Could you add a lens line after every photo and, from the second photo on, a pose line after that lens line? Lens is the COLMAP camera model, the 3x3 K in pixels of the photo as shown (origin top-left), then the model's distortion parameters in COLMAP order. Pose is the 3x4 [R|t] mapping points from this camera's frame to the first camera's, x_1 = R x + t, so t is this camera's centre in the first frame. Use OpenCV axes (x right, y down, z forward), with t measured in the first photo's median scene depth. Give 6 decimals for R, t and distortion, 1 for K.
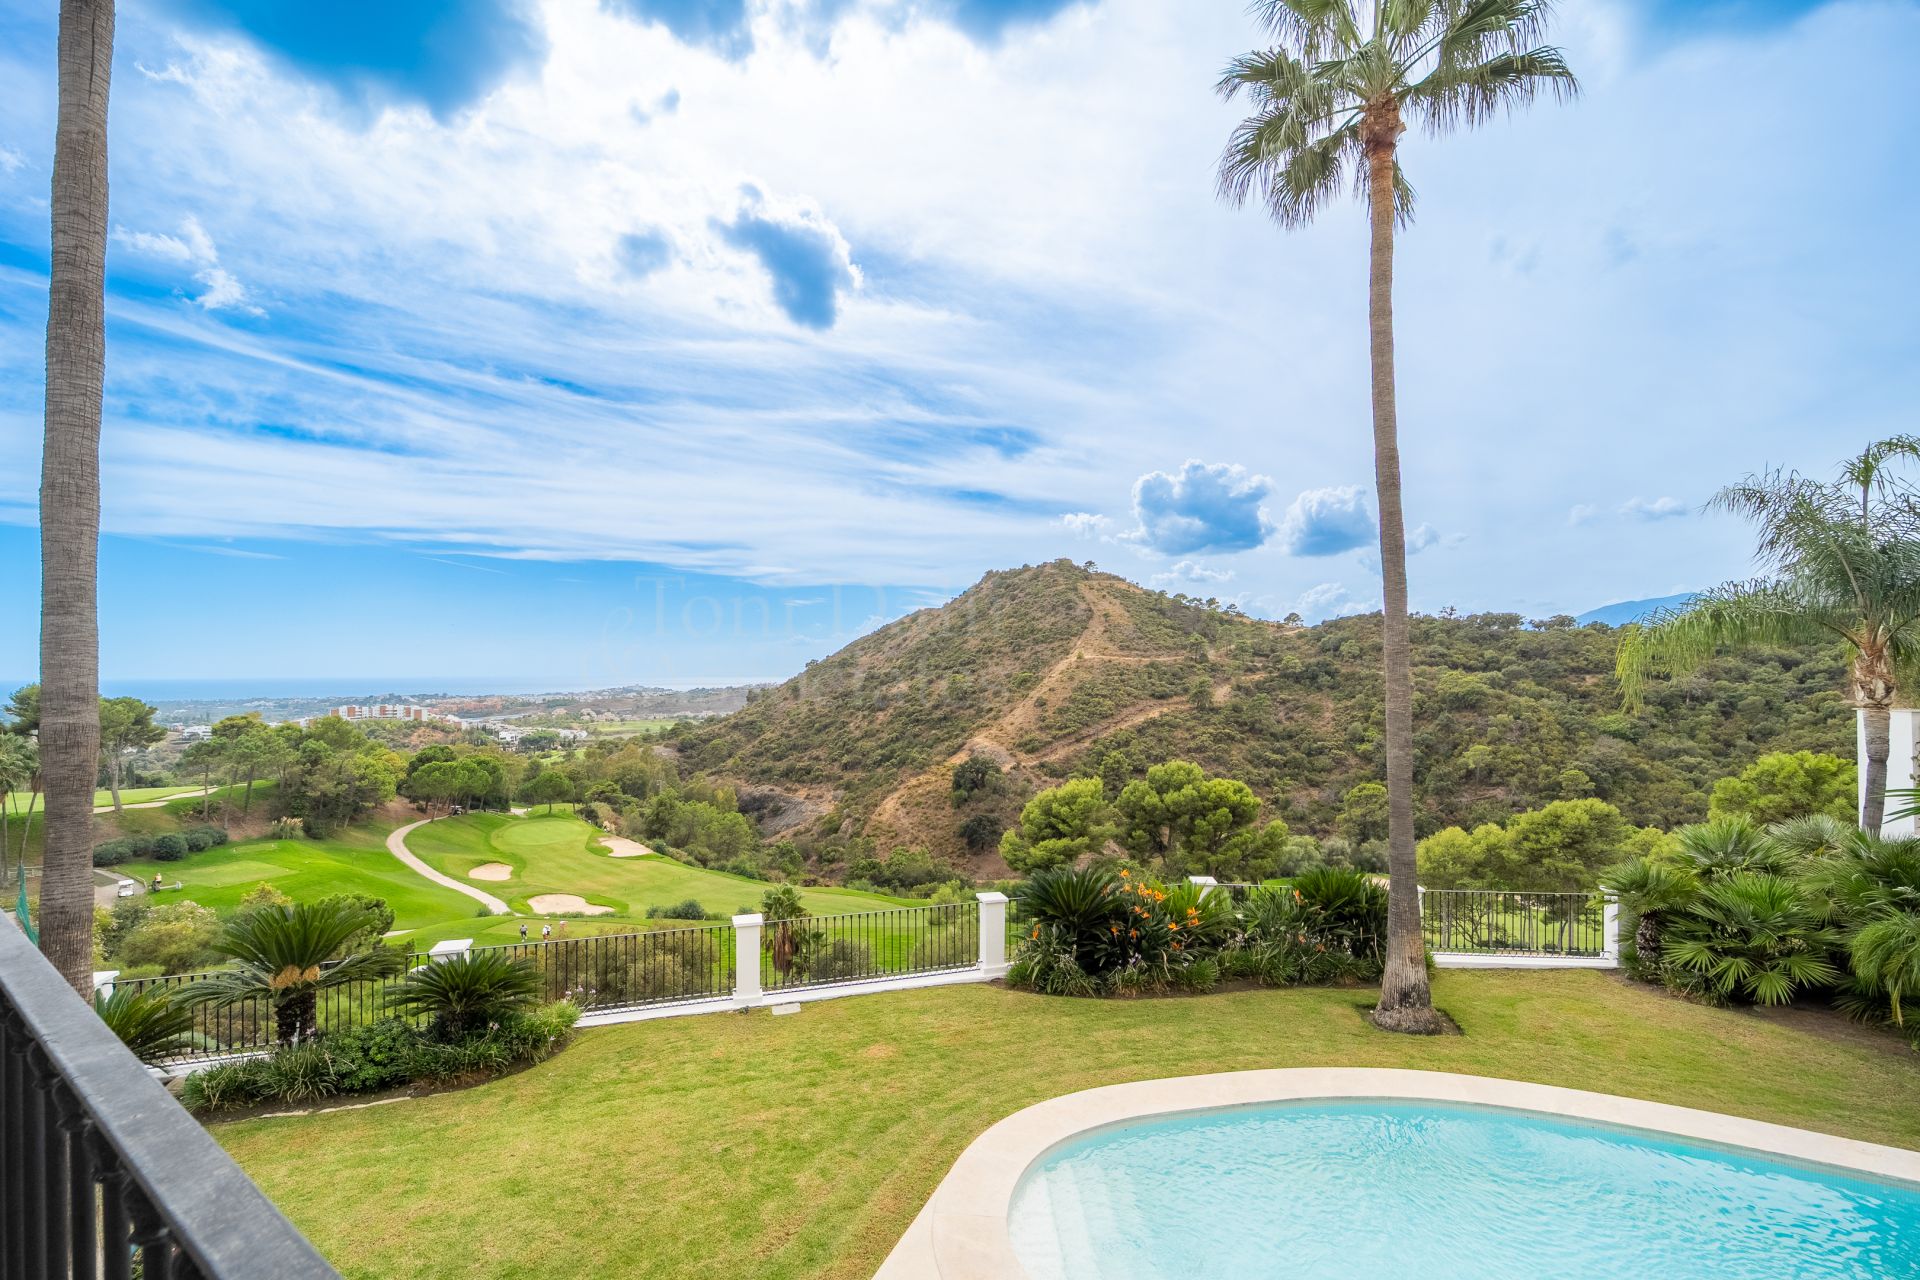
lens RADIAL K [[804.6, 0, 956.4], [0, 804.6, 661.2], [0, 0, 1]] dist [0.003496, -0.000543]
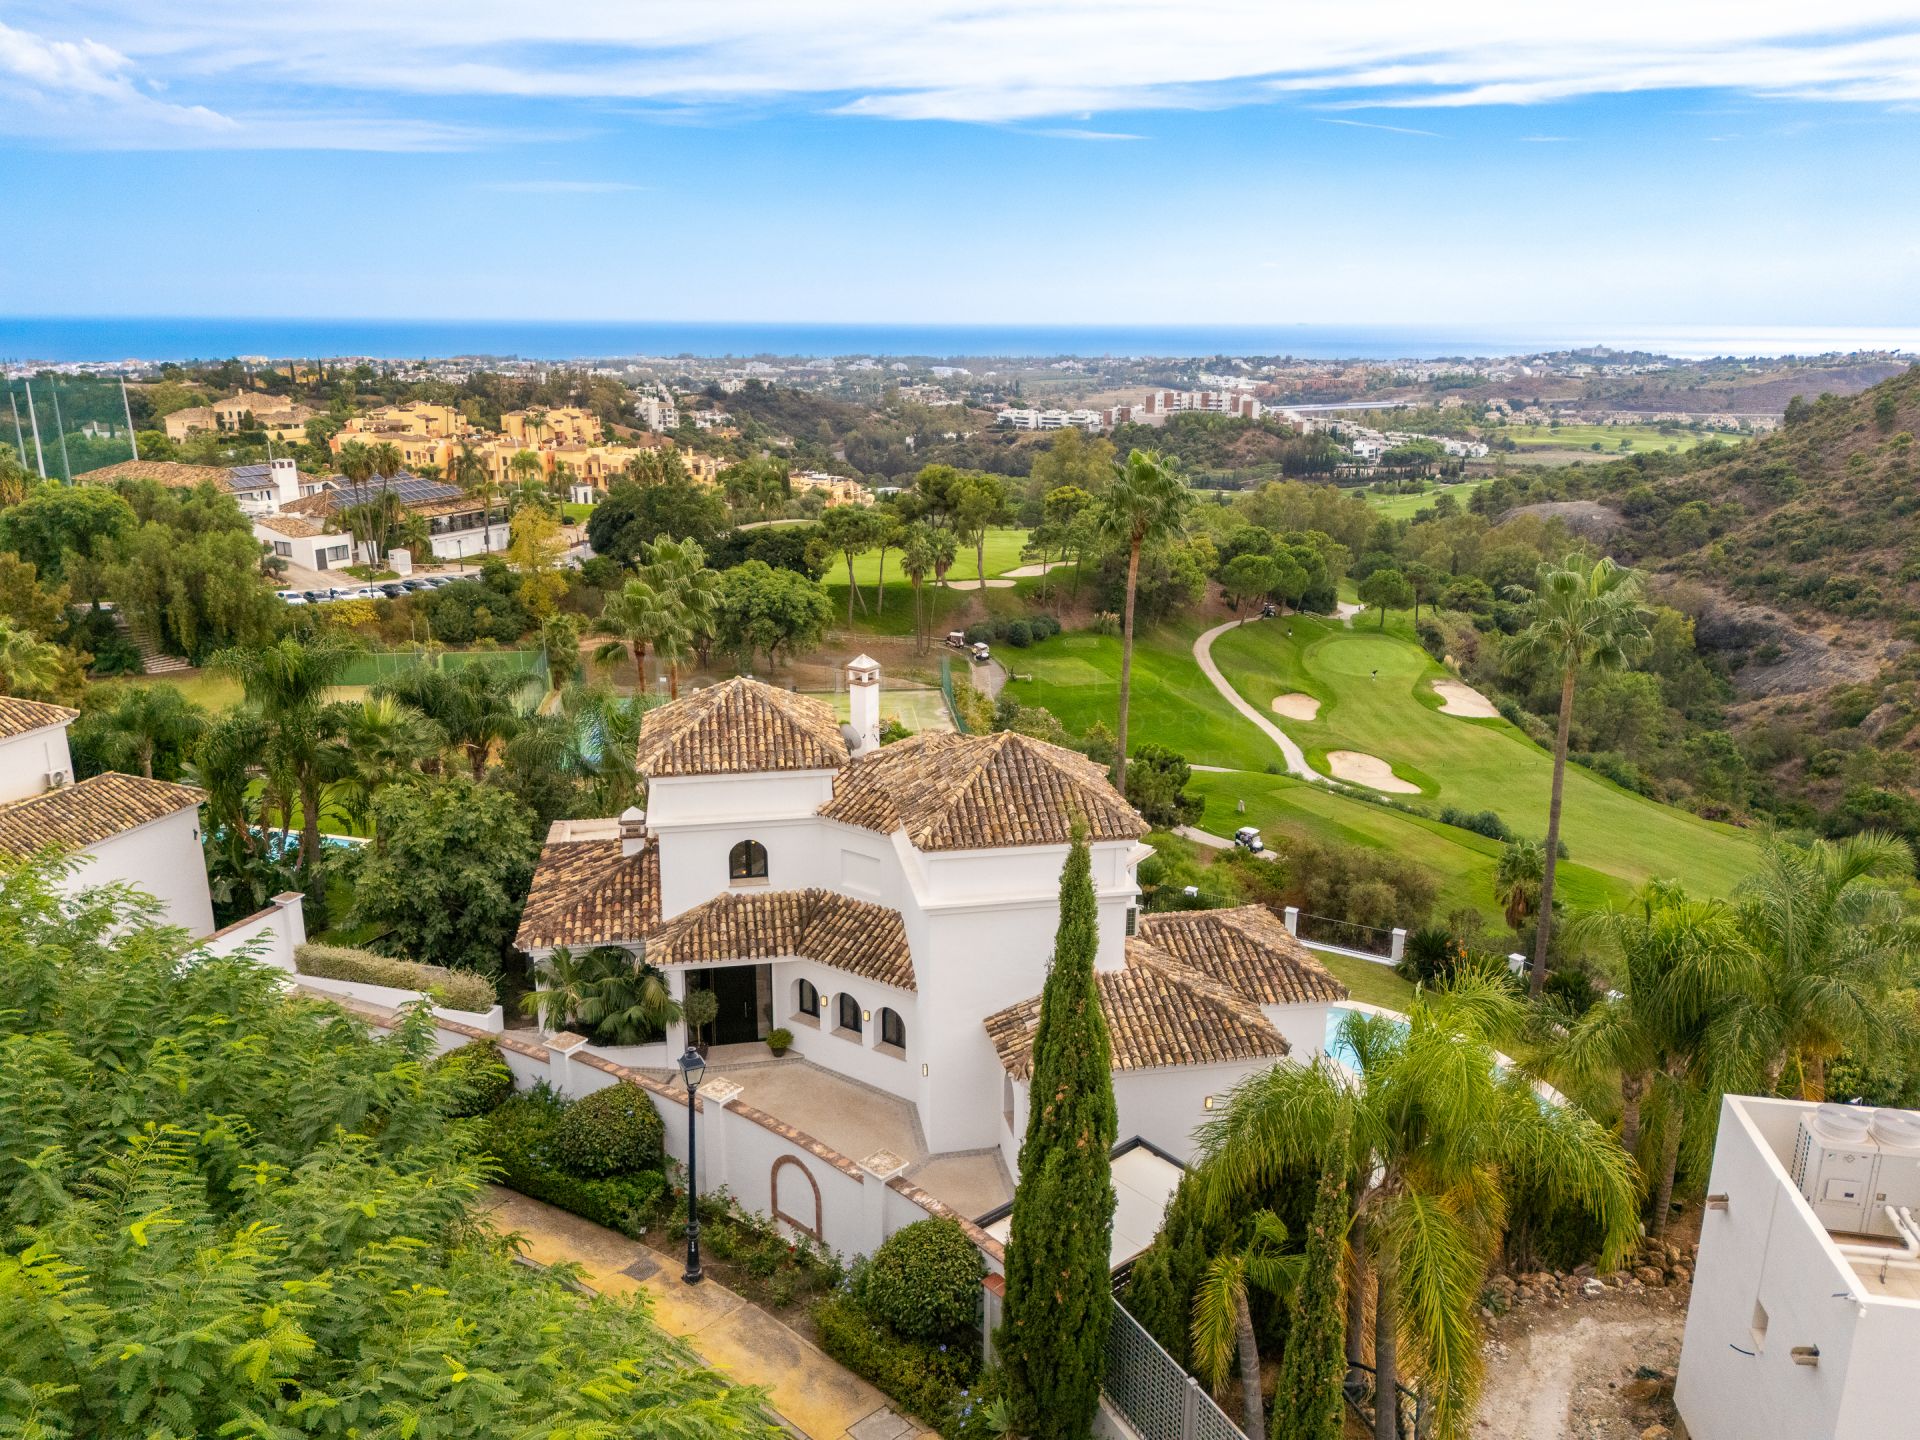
lens RADIAL K [[1383.1, 0, 960.0], [0, 1383.1, 720.0], [0, 0, 1]] dist [0.079001, -0.094204]
pose [[0.704589, 0.201065, -0.680534, 0.062326], [-0.003855, 0.960089, 0.279669, -0.049554], [0.709605, -0.194429, 0.677243, -0.086661]]
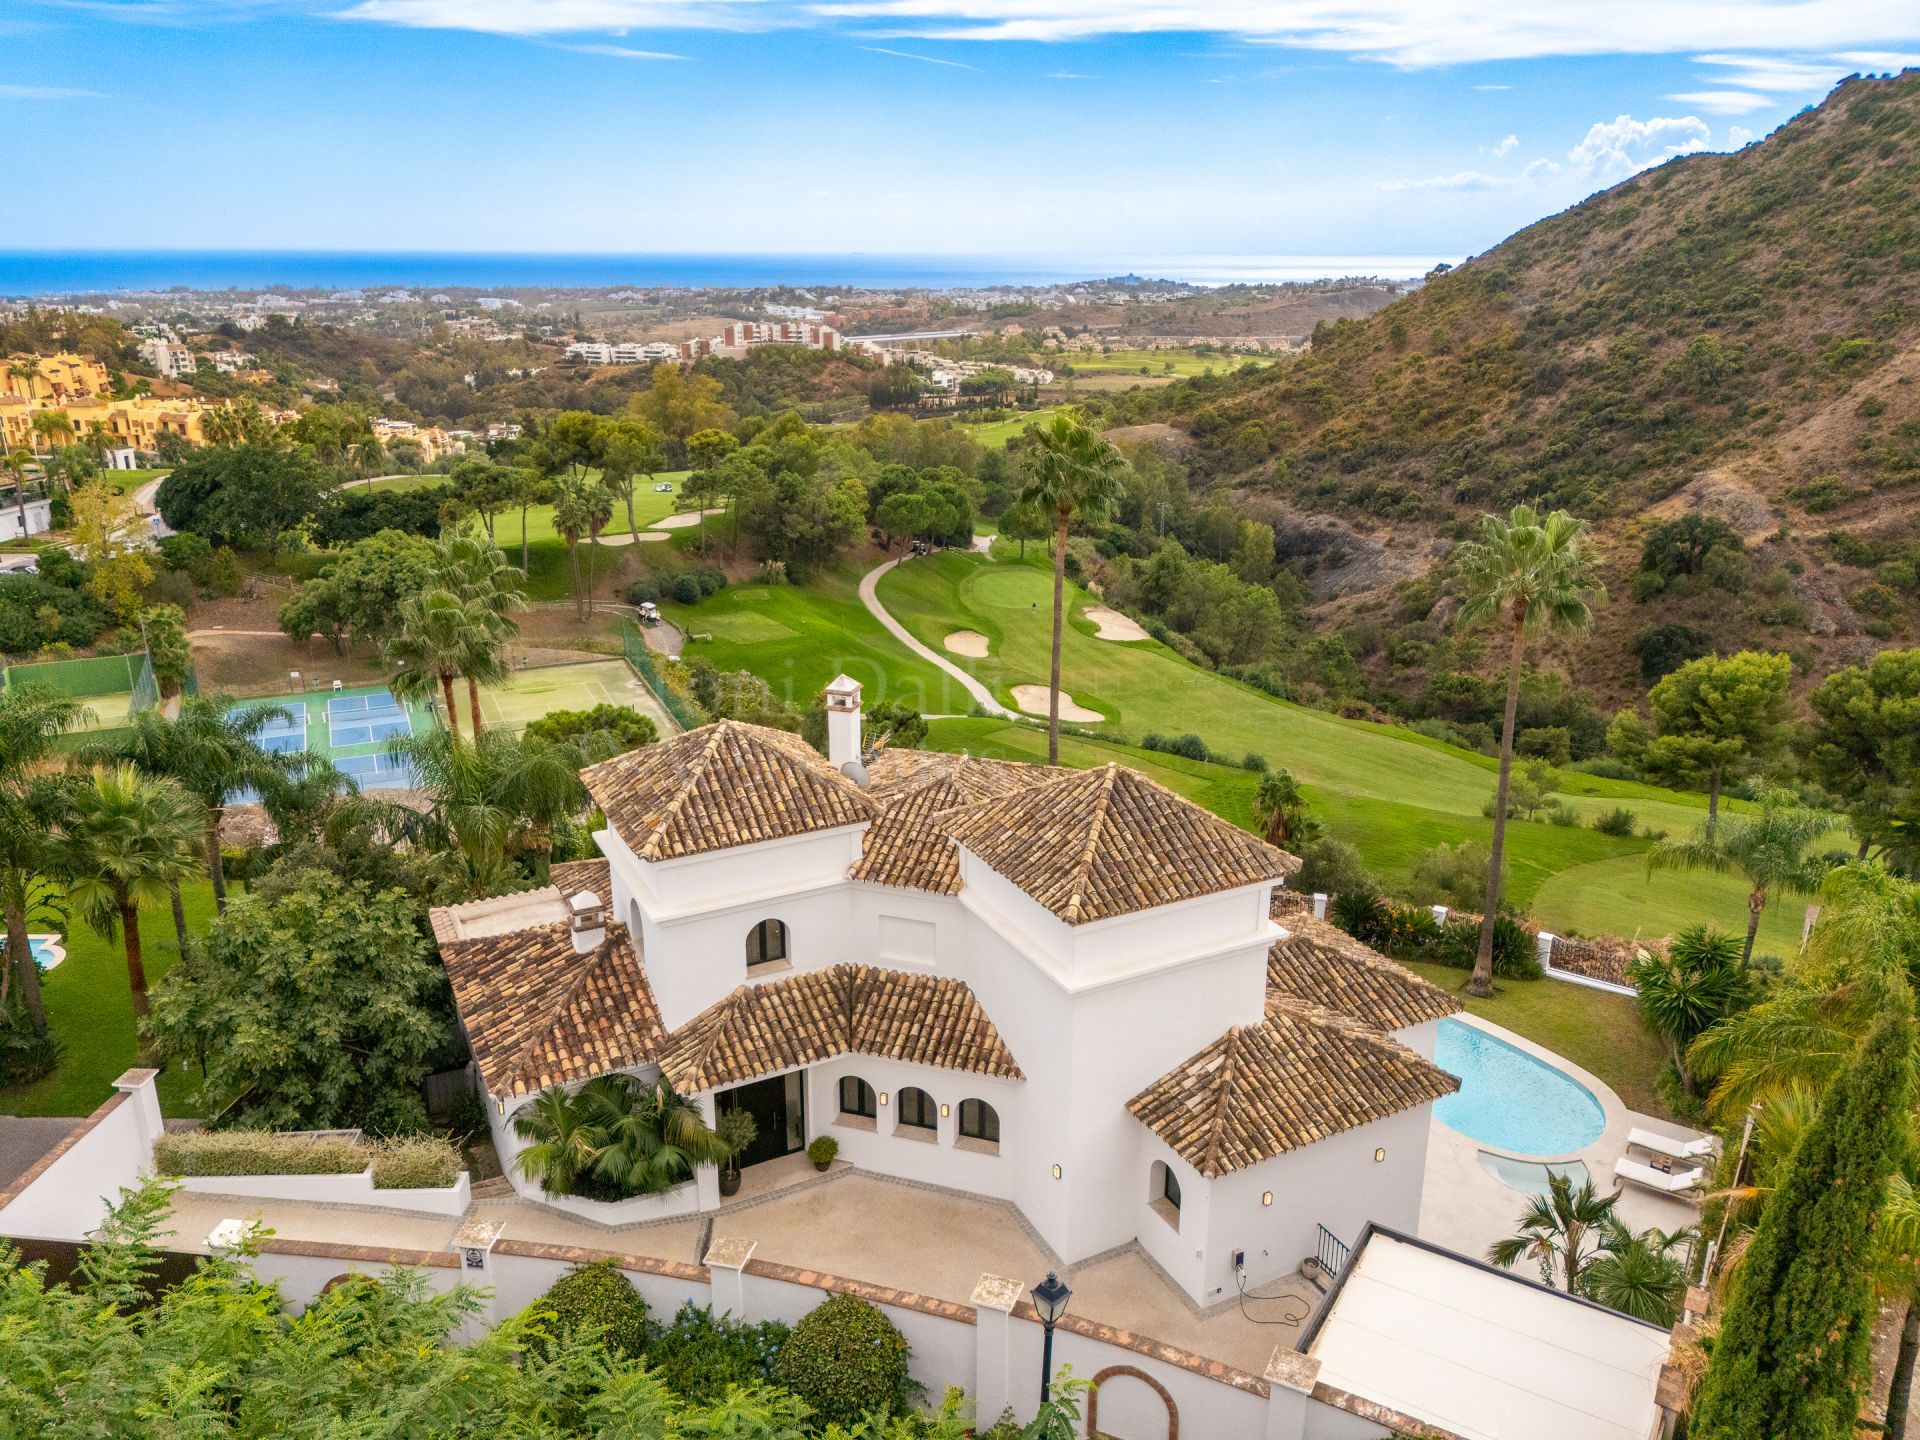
lens RADIAL K [[1392.6, 0, 956.0], [0, 1392.6, 715.0], [0, 0, 1]] dist [0.075814, -0.087753]
pose [[0.878924, 0.152396, -0.451961, 0.030180], [-0.000988, 0.948162, 0.317787, -0.050884], [0.476962, -0.278864, 0.833512, -0.091596]]
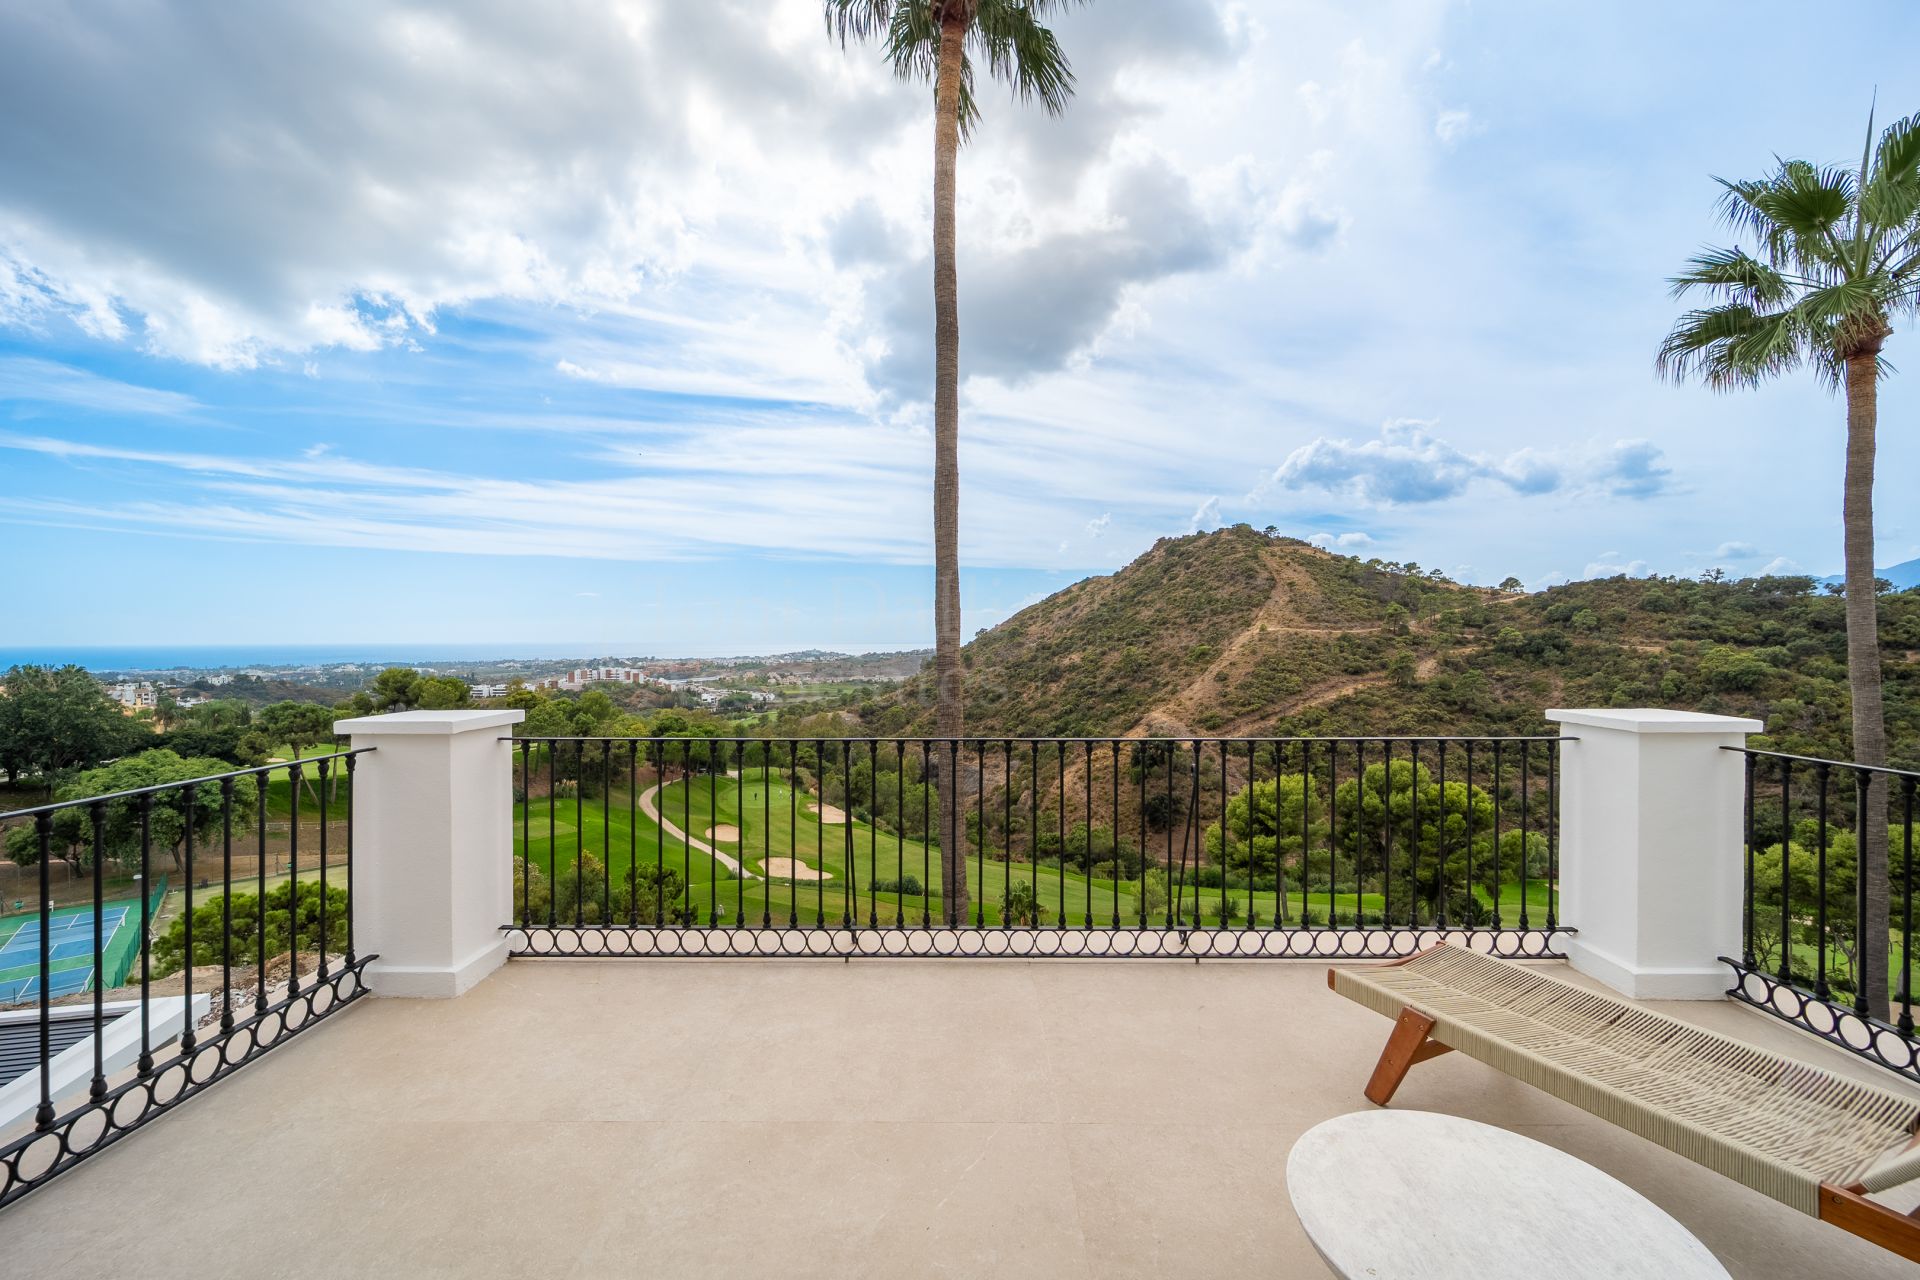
lens RADIAL K [[797.5, 0, 957.8], [0, 797.5, 647.5], [0, 0, 1]] dist [0.007173, -0.003683]
pose [[0.979493, 0.001514, -0.201473, -0.013061], [0.003542, 0.999688, 0.024733, -0.009525], [0.201448, -0.024939, 0.979182, -0.007882]]
